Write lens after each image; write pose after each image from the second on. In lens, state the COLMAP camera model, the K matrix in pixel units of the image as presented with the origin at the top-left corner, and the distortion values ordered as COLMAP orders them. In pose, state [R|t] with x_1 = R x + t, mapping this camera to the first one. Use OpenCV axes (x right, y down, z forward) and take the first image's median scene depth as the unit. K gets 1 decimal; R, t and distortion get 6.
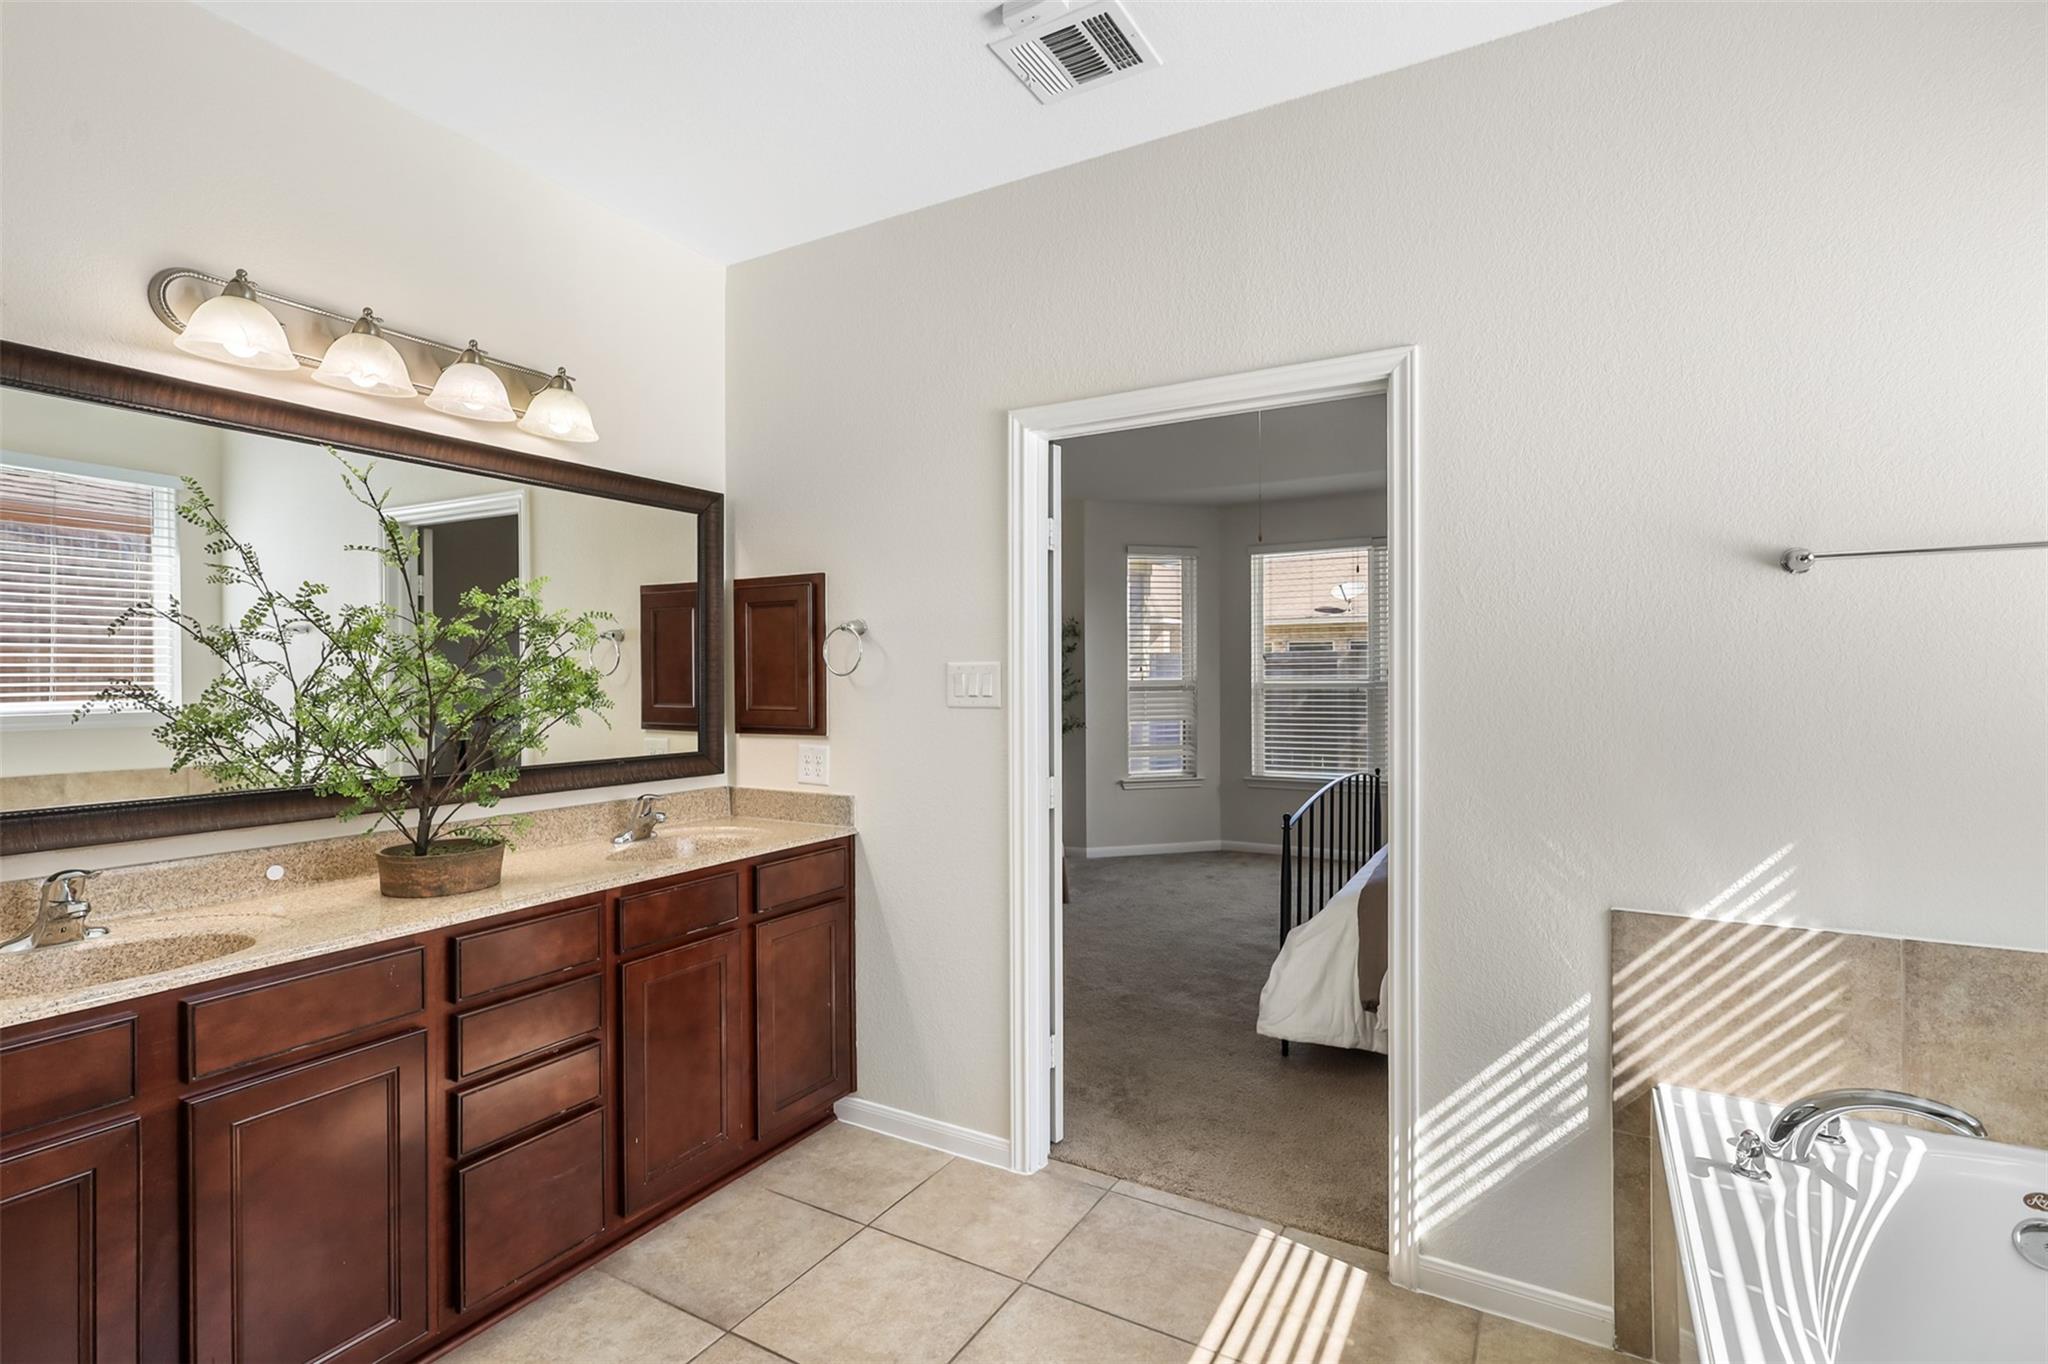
lens RADIAL K [[954.8, 0, 1030.6], [0, 954.8, 676.2], [0, 0, 1]] dist [-0.001481, -0.000054]
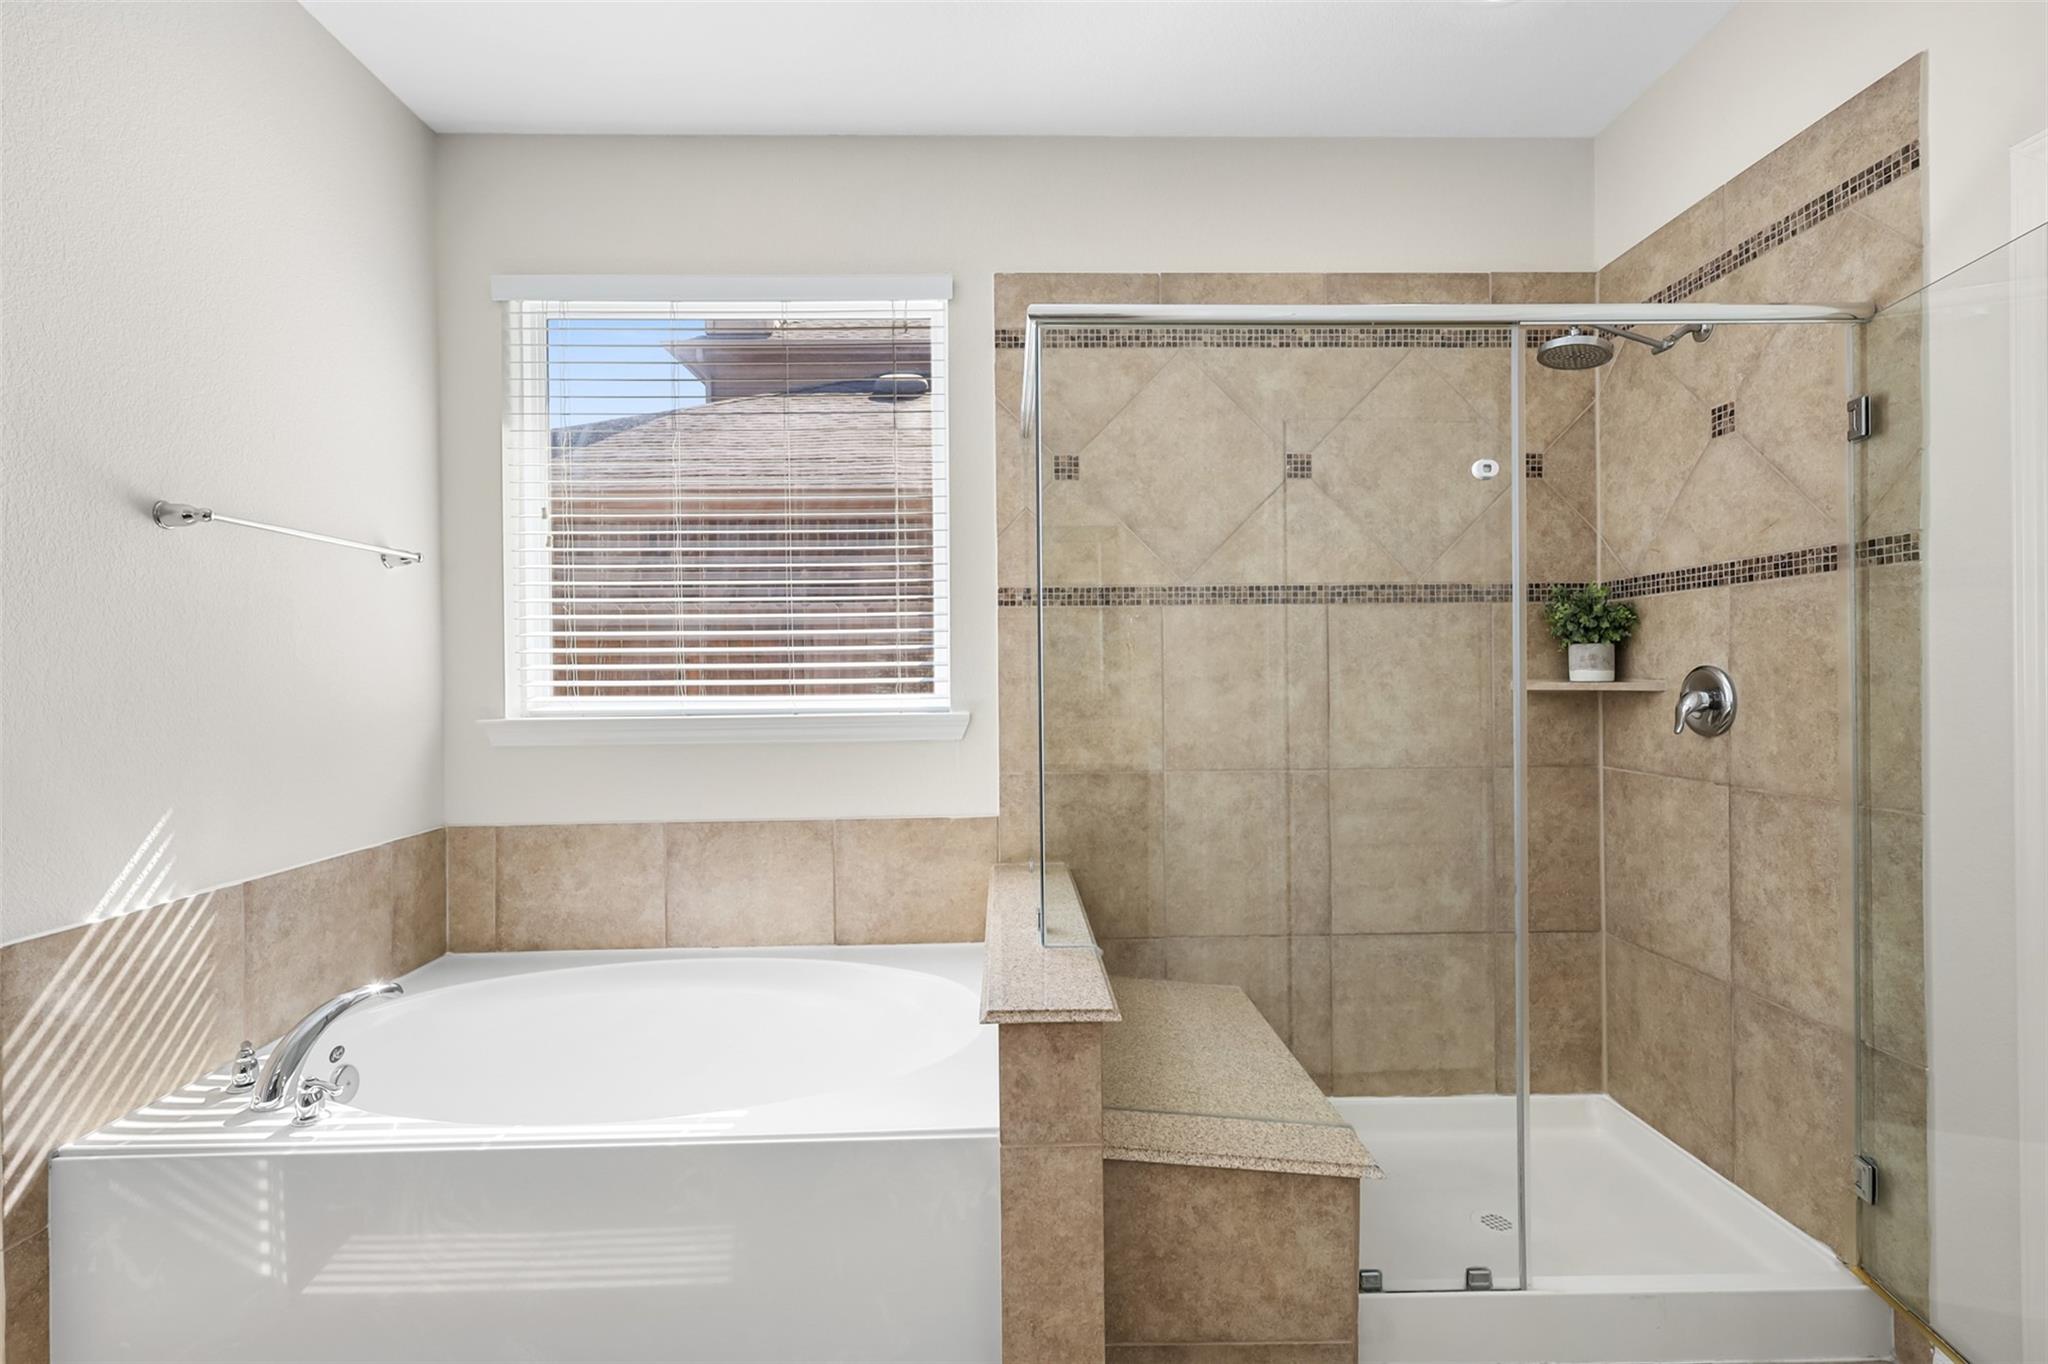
lens RADIAL K [[954.8, 0, 1024.6], [0, 954.8, 681.0], [0, 0, 1]] dist [-0.001481, -0.000054]
pose [[-0.515719, 0.001166, 0.856757, -0.455571], [0.010676, 0.999930, 0.005066, 0.049561], [-0.856691, 0.011759, -0.515695, 0.773369]]
